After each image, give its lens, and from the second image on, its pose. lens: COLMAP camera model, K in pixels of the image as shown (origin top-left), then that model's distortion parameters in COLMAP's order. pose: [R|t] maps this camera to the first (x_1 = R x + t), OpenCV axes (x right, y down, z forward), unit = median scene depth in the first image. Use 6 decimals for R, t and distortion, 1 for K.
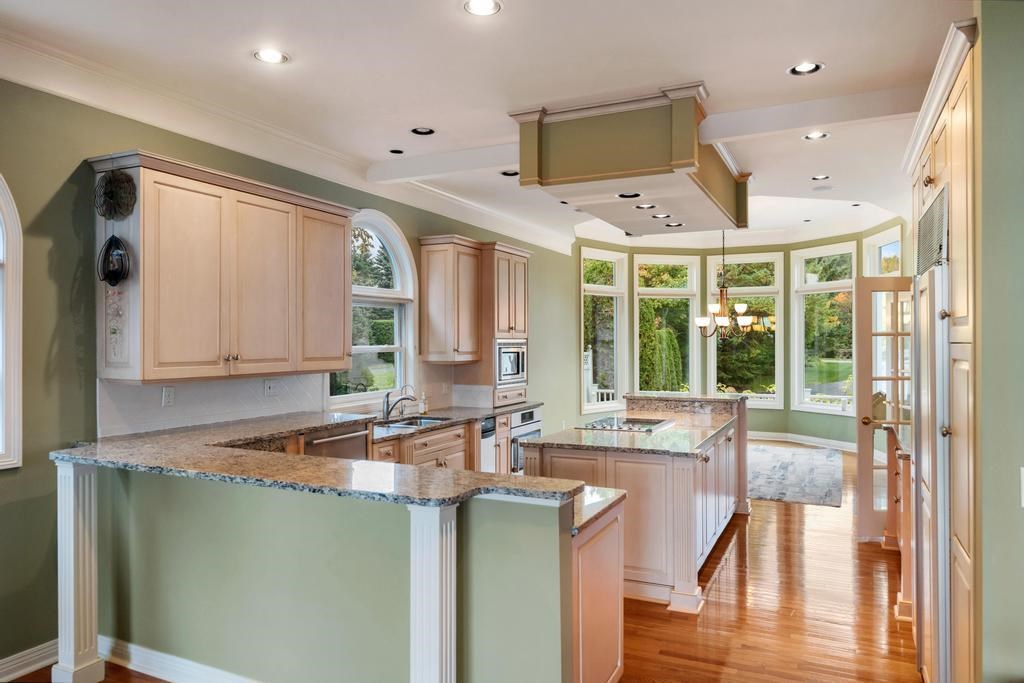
lens RADIAL K [[683.6, 0, 512.0], [0, 683.6, 341.5], [0, 0, 1]] dist [-0.001519, -0.000165]
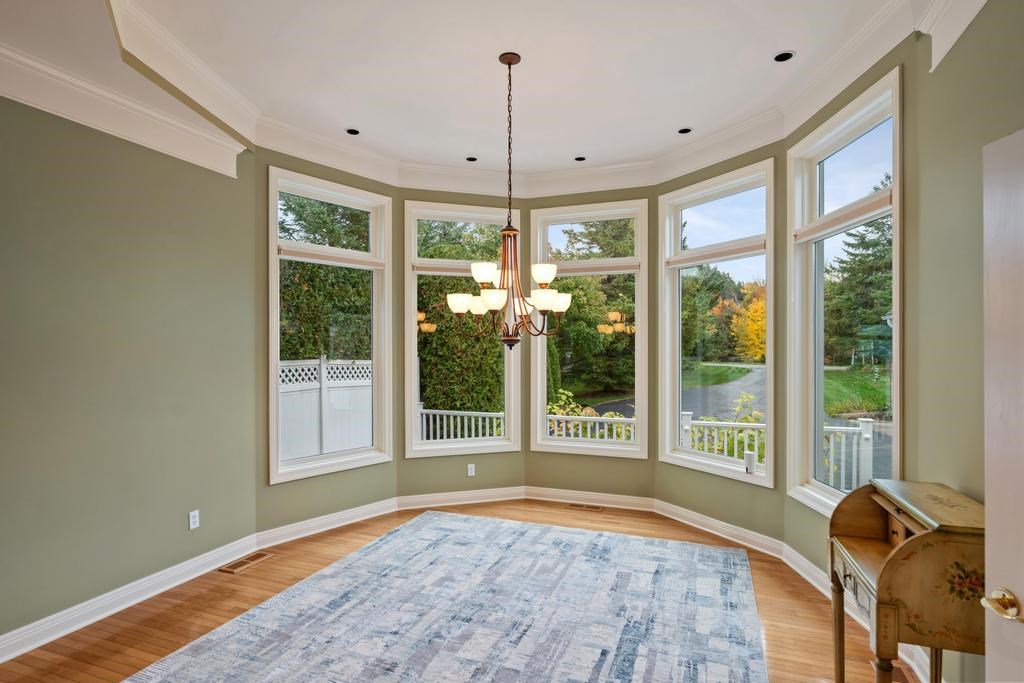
lens RADIAL K [[536.6, 0, 509.8], [0, 536.6, 348.0], [0, 0, 1]] dist [0.000342, 0.000424]
pose [[0.996670, 0.002136, 0.081514, 0.239419], [-0.002290, 0.999996, 0.001792, 0.000317], [-0.081510, -0.001973, 0.996671, 0.542063]]
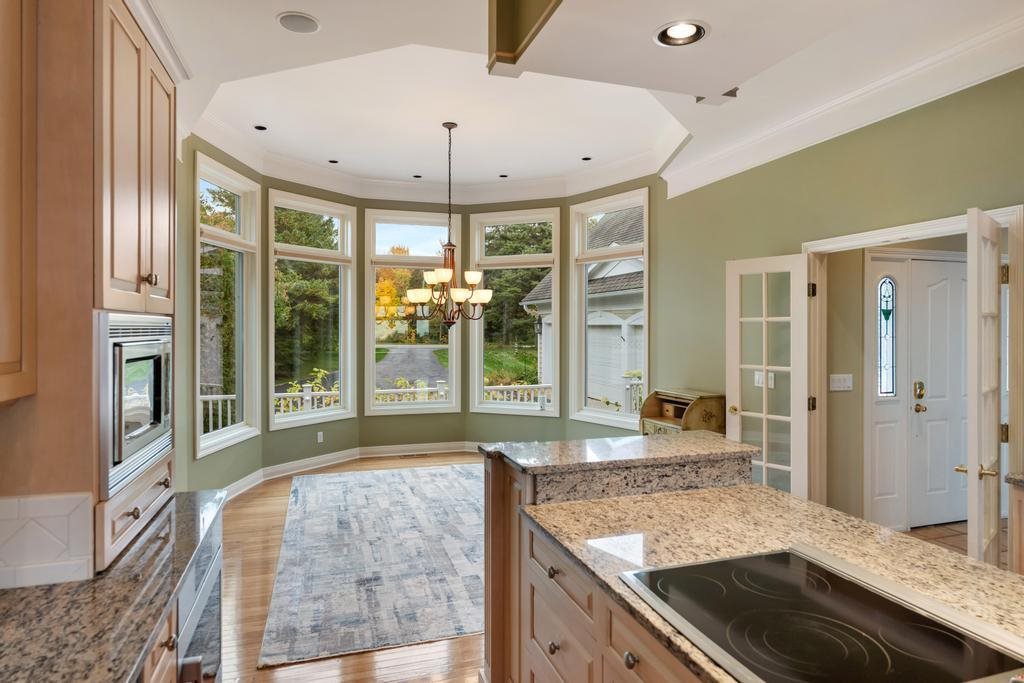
lens RADIAL K [[603.0, 0, 512.8], [0, 603.0, 329.0], [0, 0, 1]] dist [-0.000553, 0.000542]
pose [[0.726611, 0.002832, 0.687043, -0.043292], [-0.004833, 0.999988, 0.000990, 0.001324], [-0.687032, -0.004040, 0.726616, 0.451871]]
